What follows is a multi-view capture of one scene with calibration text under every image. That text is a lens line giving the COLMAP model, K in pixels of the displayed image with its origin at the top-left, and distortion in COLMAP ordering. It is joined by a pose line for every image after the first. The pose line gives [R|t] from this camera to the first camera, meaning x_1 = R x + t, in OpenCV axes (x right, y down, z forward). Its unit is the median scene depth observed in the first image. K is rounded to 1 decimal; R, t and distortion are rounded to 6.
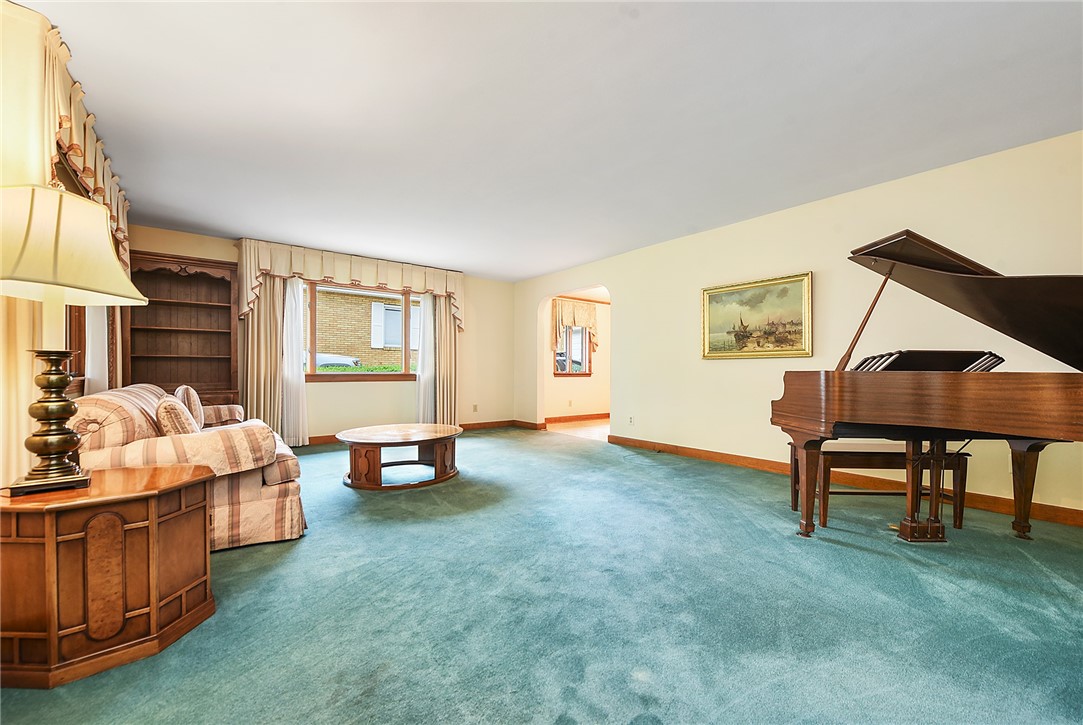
lens RADIAL K [[438.1, 0, 508.8], [0, 438.1, 375.5], [0, 0, 1]] dist [-0.000802, -0.001473]
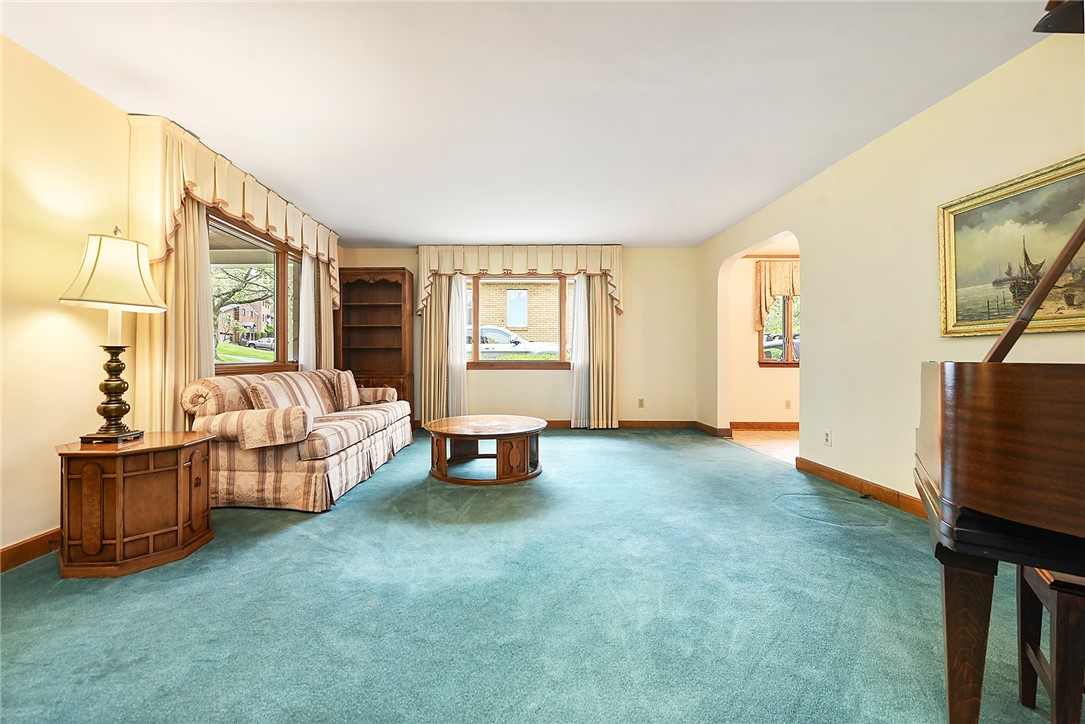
lens RADIAL K [[438.9, 0, 496.1], [0, 438.9, 355.7], [0, 0, 1]] dist [-0.000802, -0.001473]
pose [[0.790217, -0.003977, -0.612814, 0.377454], [-0.005903, 0.999883, -0.014101, -0.005156], [0.612799, 0.014760, 0.790101, 0.276860]]
